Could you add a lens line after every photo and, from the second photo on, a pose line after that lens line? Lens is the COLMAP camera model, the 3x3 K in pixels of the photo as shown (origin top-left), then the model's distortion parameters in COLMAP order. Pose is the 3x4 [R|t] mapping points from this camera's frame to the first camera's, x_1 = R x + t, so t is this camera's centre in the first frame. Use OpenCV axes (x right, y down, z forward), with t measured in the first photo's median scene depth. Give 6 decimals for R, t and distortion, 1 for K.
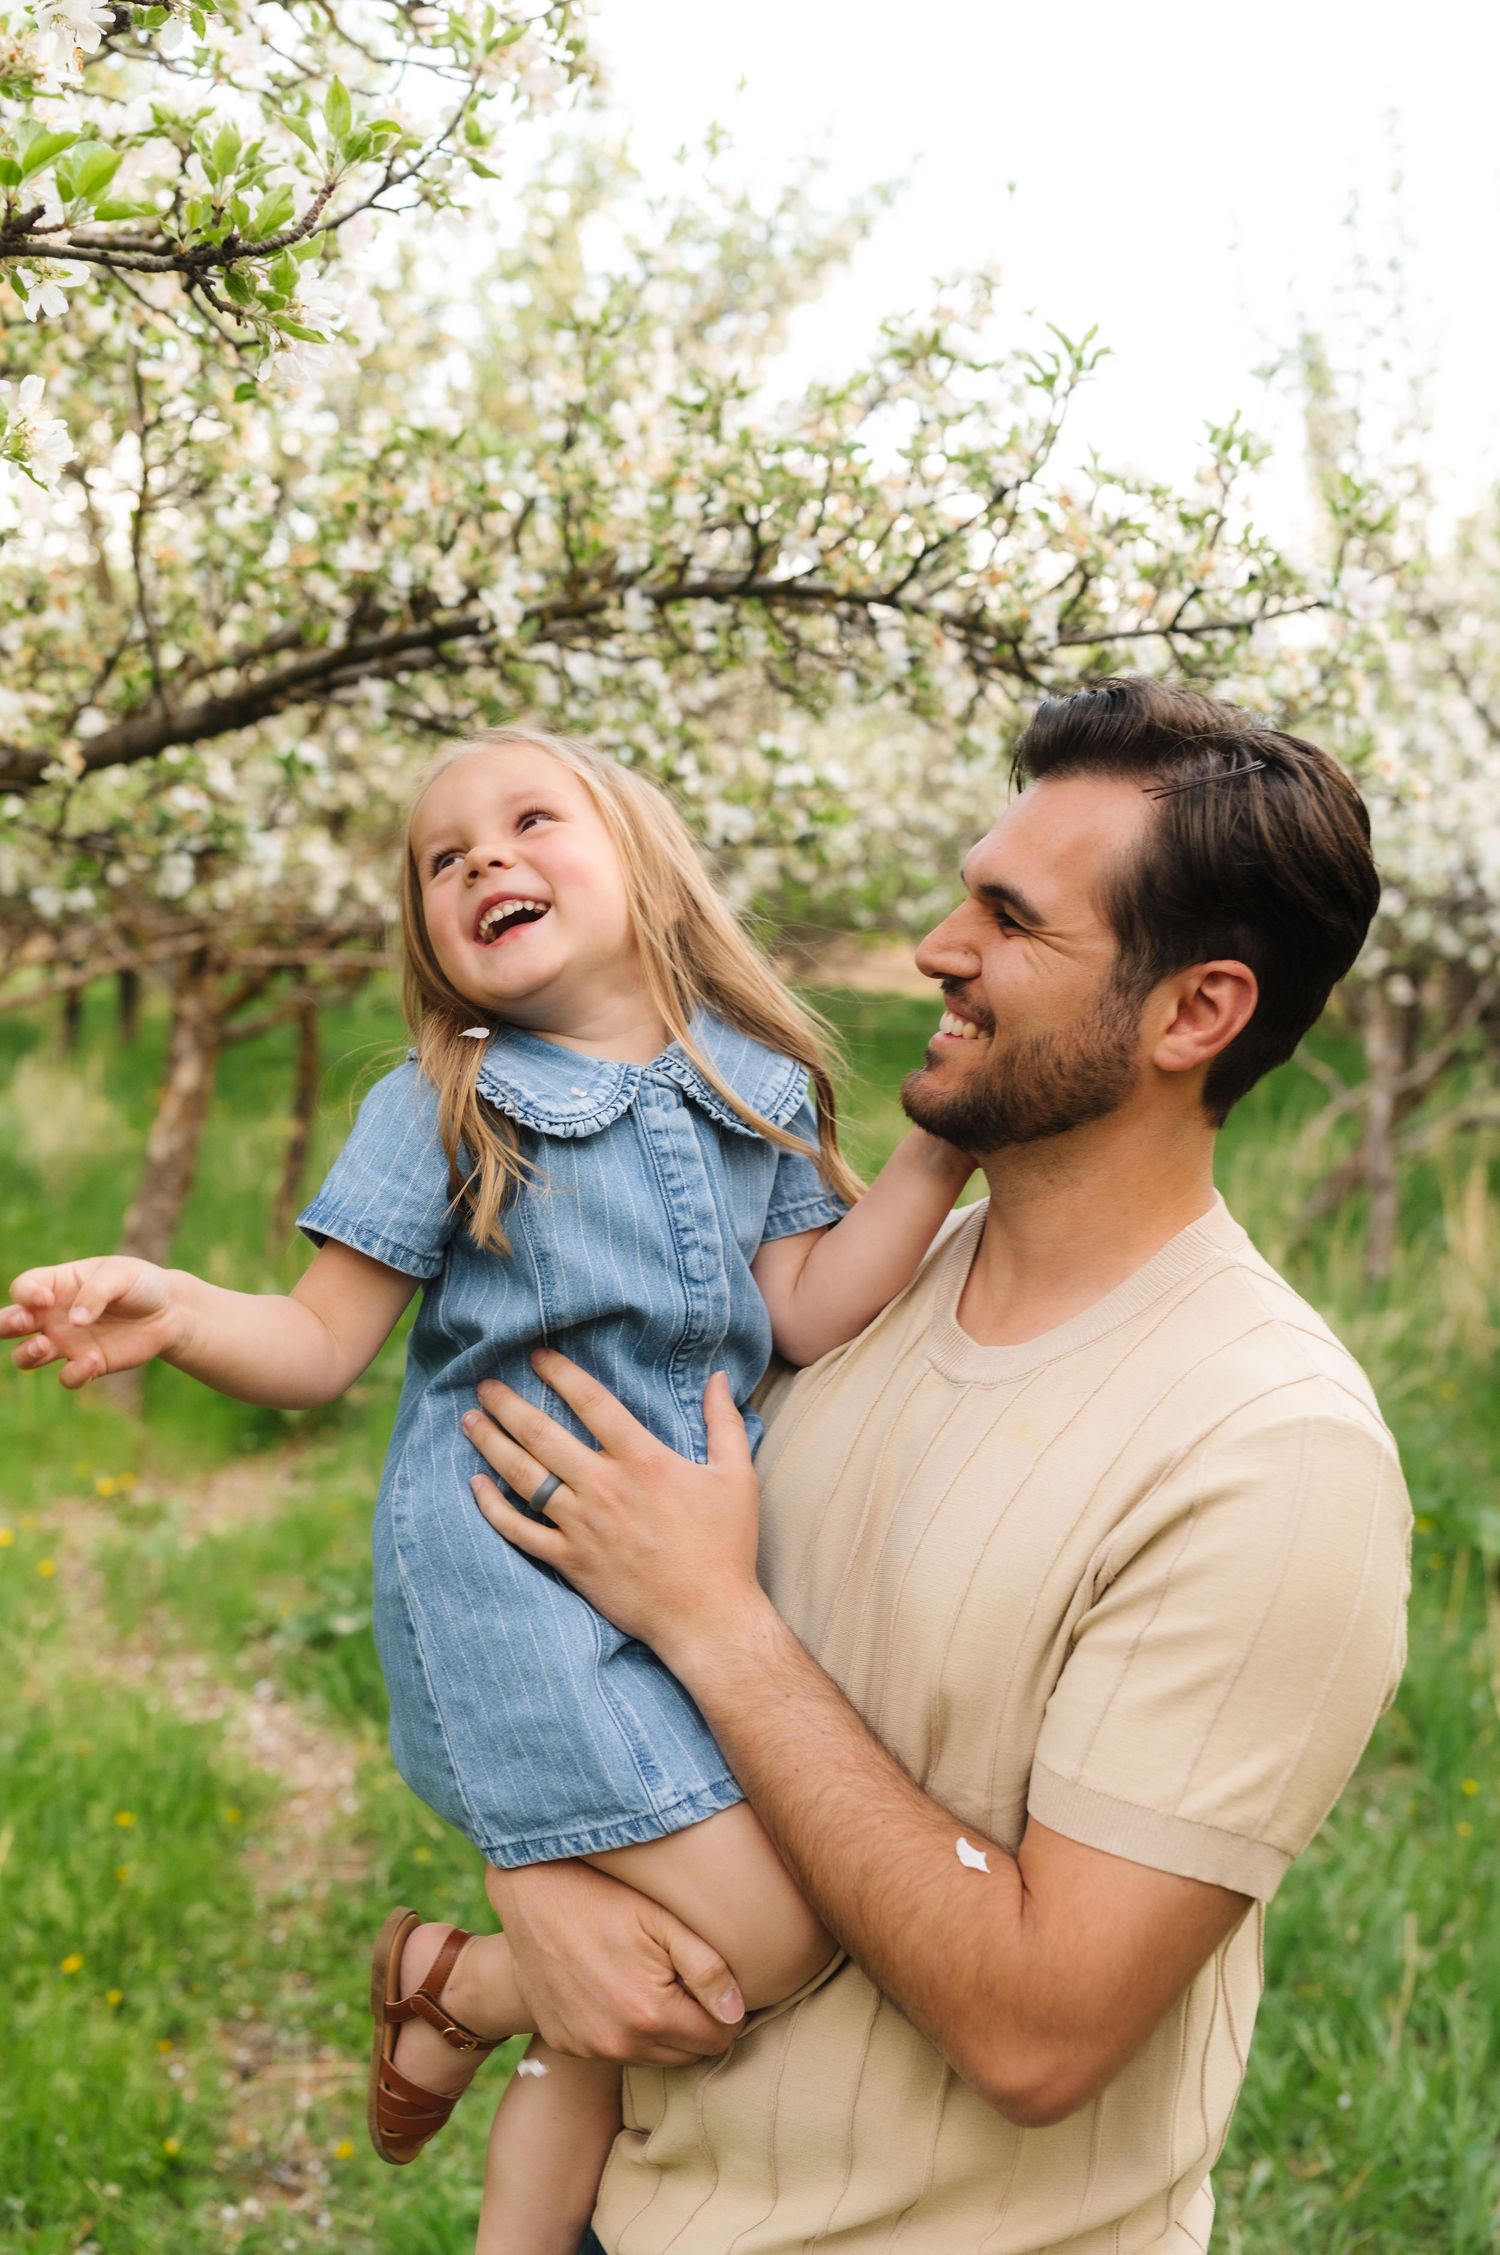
lens RADIAL K [[2352.0, 0, 750.0], [0, 2352.0, 1127.5], [0, 0, 1]] dist [-0.003398, -0.030449]
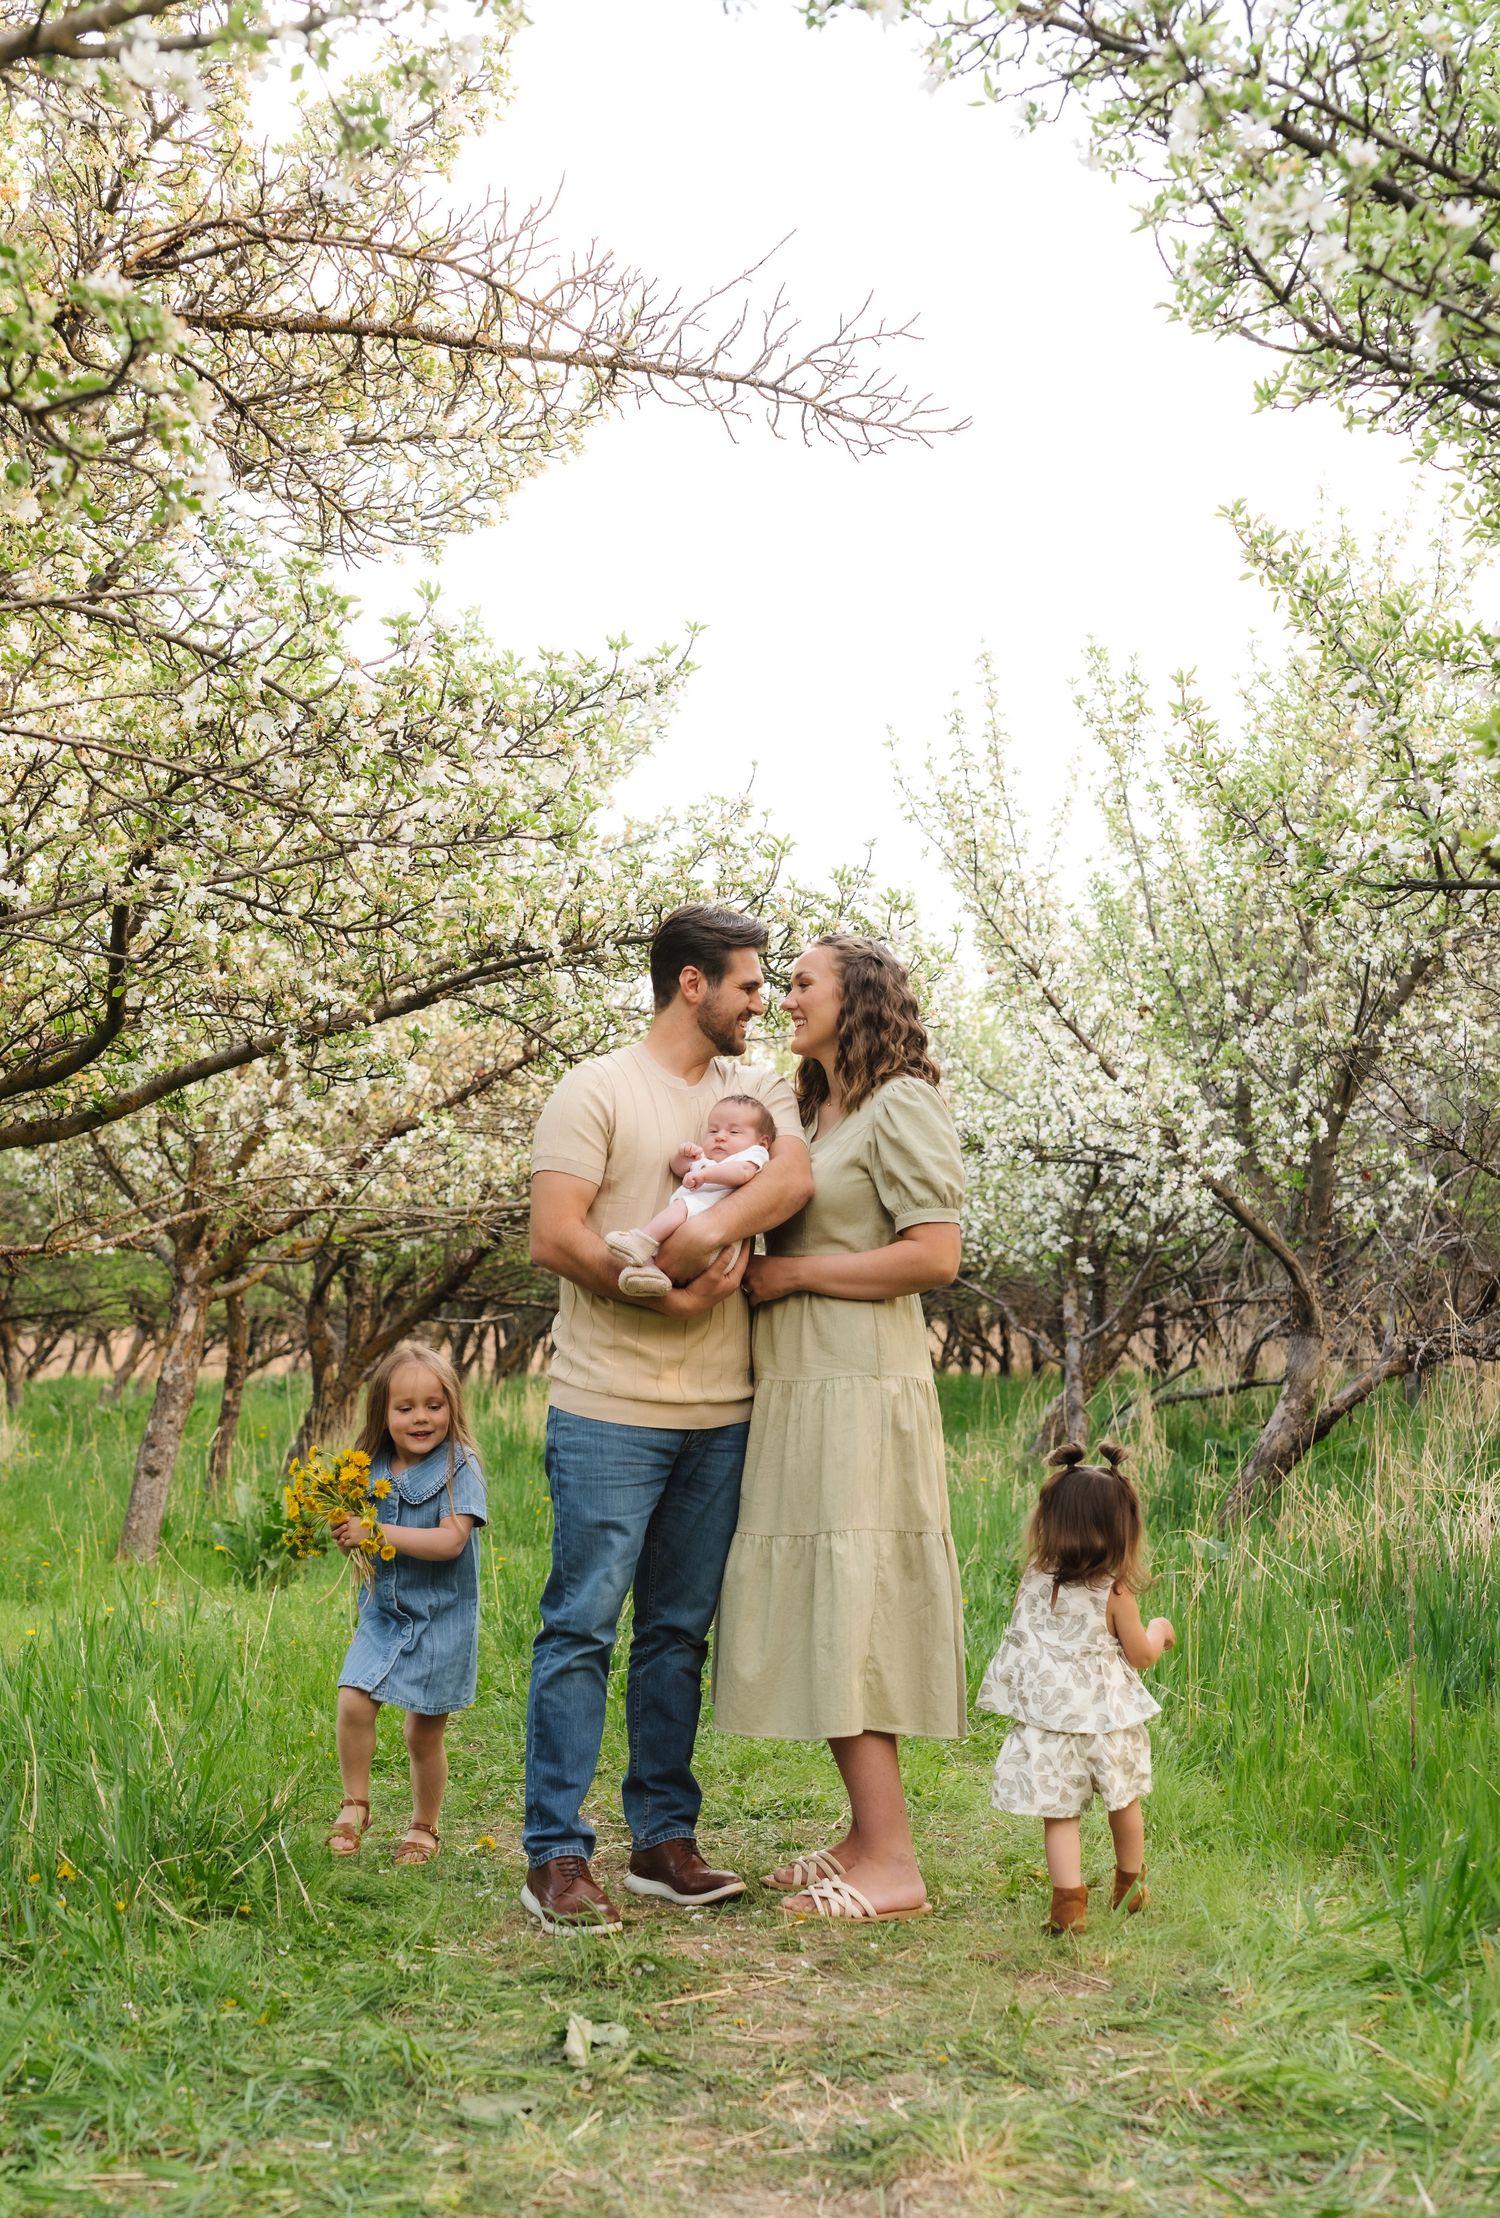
lens RADIAL K [[2427.5, 0, 738.2], [0, 2427.5, 1235.3], [0, 0, 1]] dist [-0.016712, -0.064982]
pose [[0.995285, -0.034294, 0.090724, -0.128764], [0.045293, 0.991484, -0.122100, 0.325412], [-0.085764, 0.125633, 0.988363, -1.223510]]
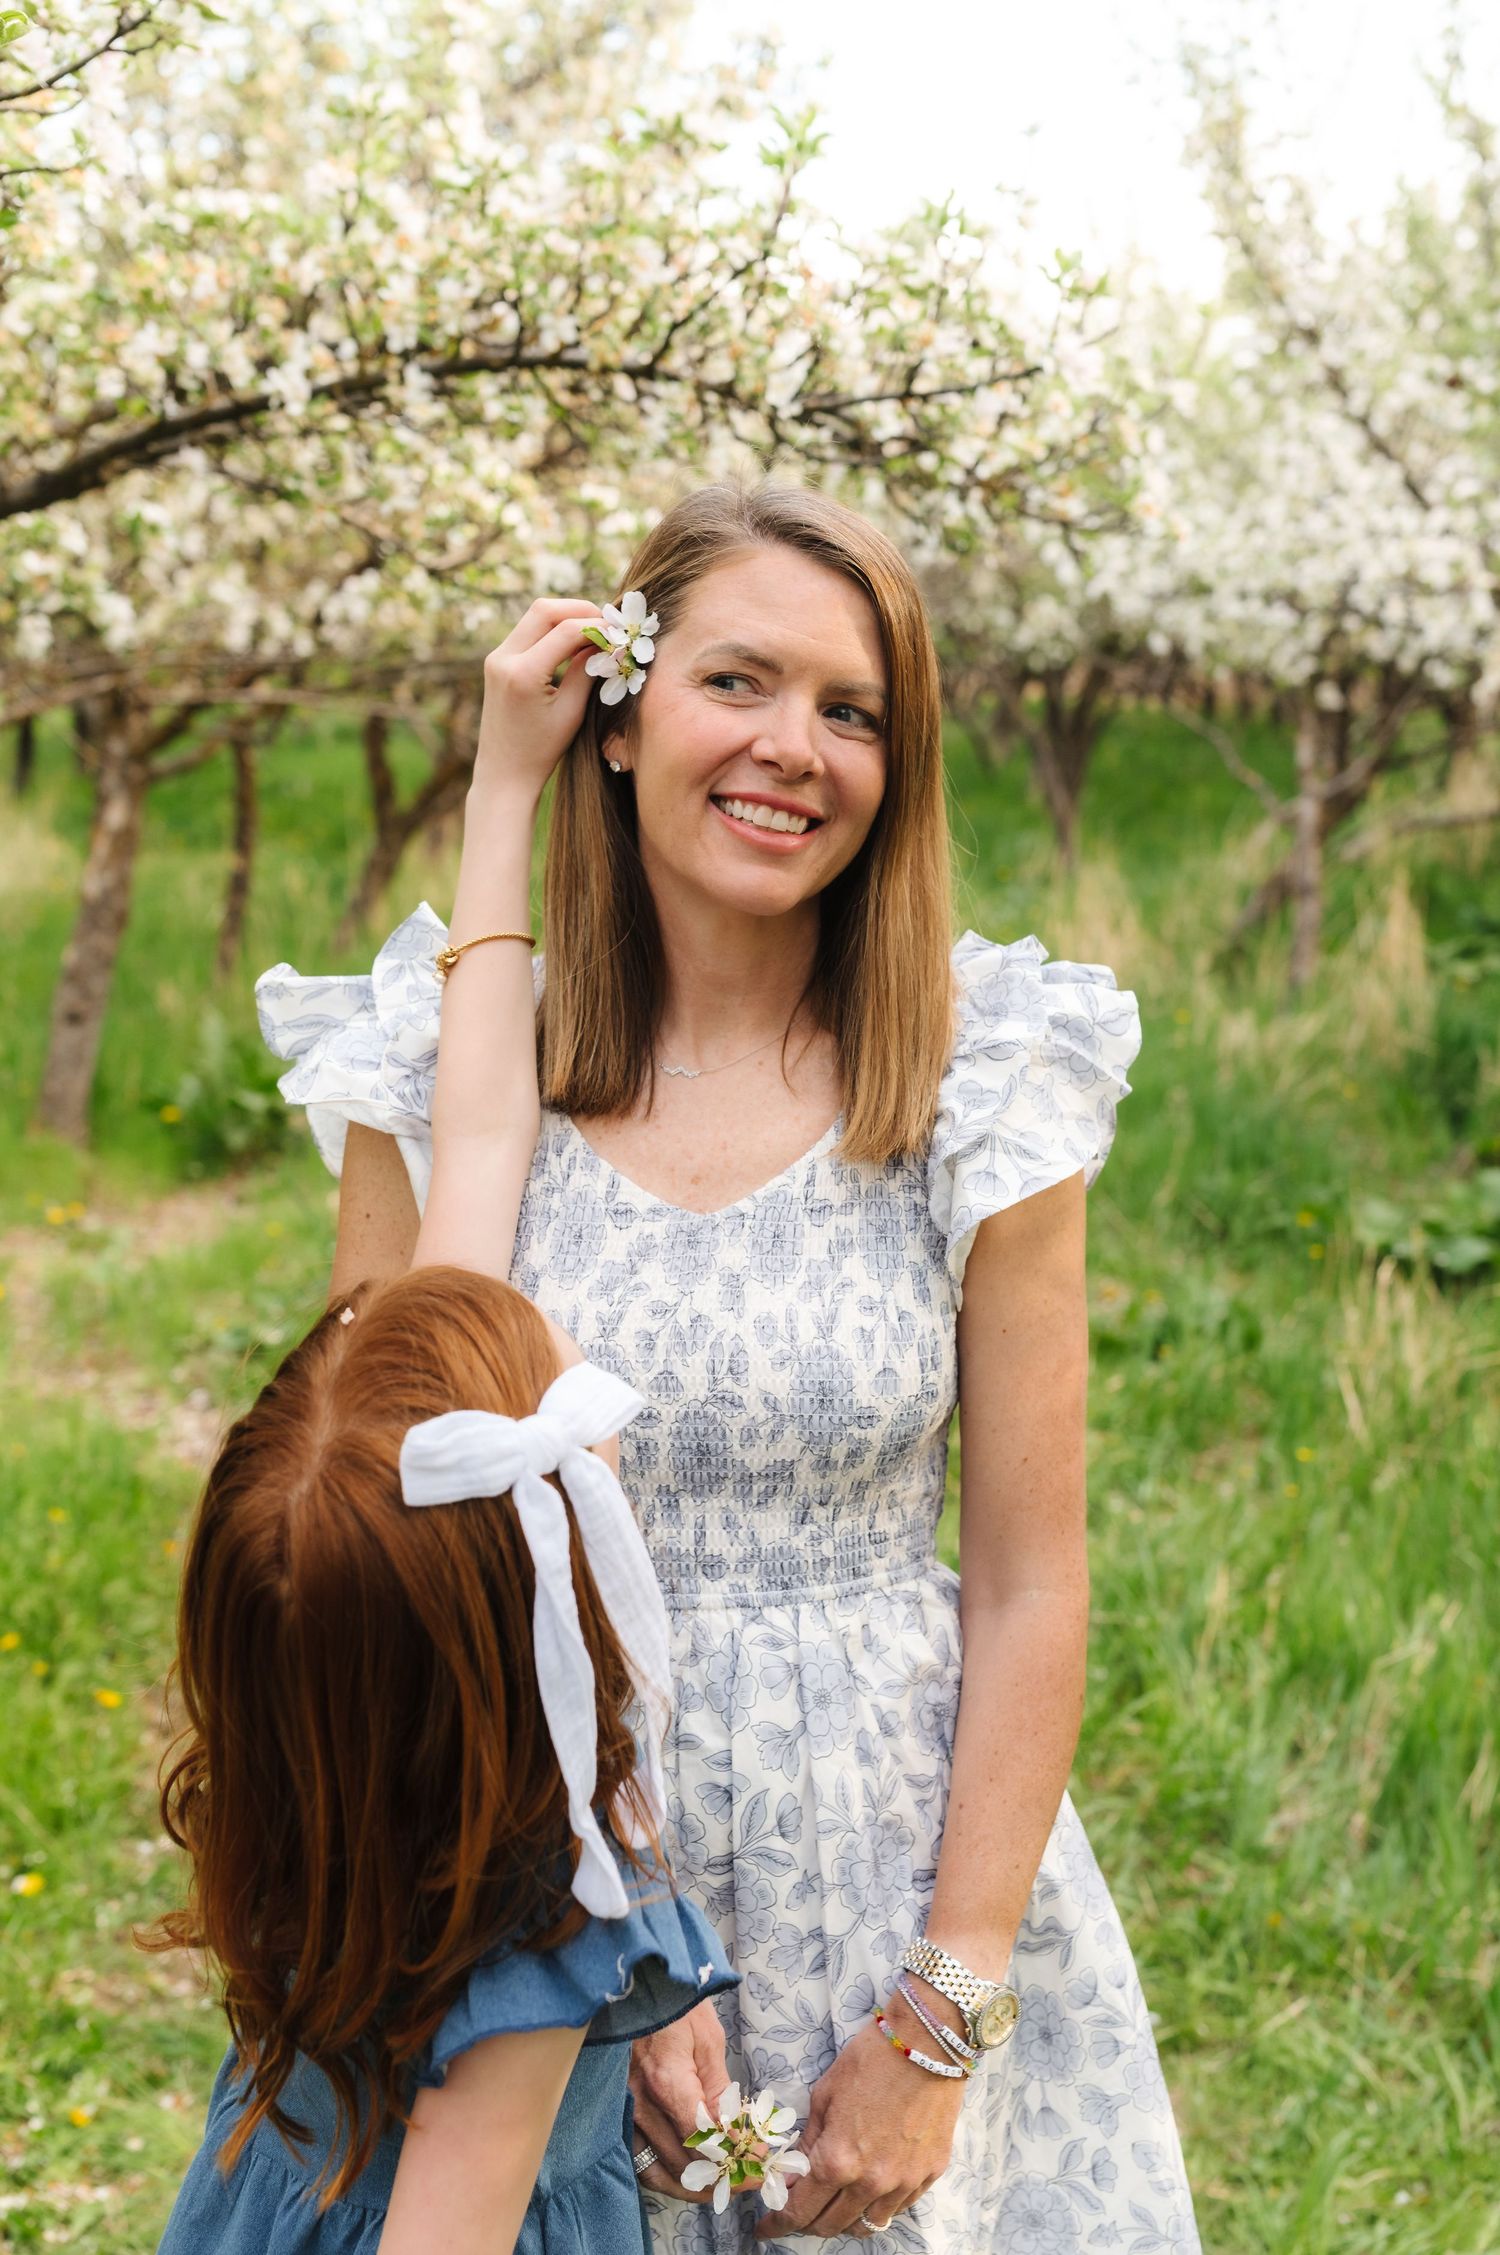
lens RADIAL K [[2359.0, 0, 750.0], [0, 2359.0, 1127.5], [0, 0, 1]] dist [0.020873, -0.180097]
pose [[0.999645, -0.025992, 0.005846, 0.075528], [0.025110, 0.992546, 0.119257, -0.007331], [-0.008902, -0.119068, 0.992846, -0.092514]]
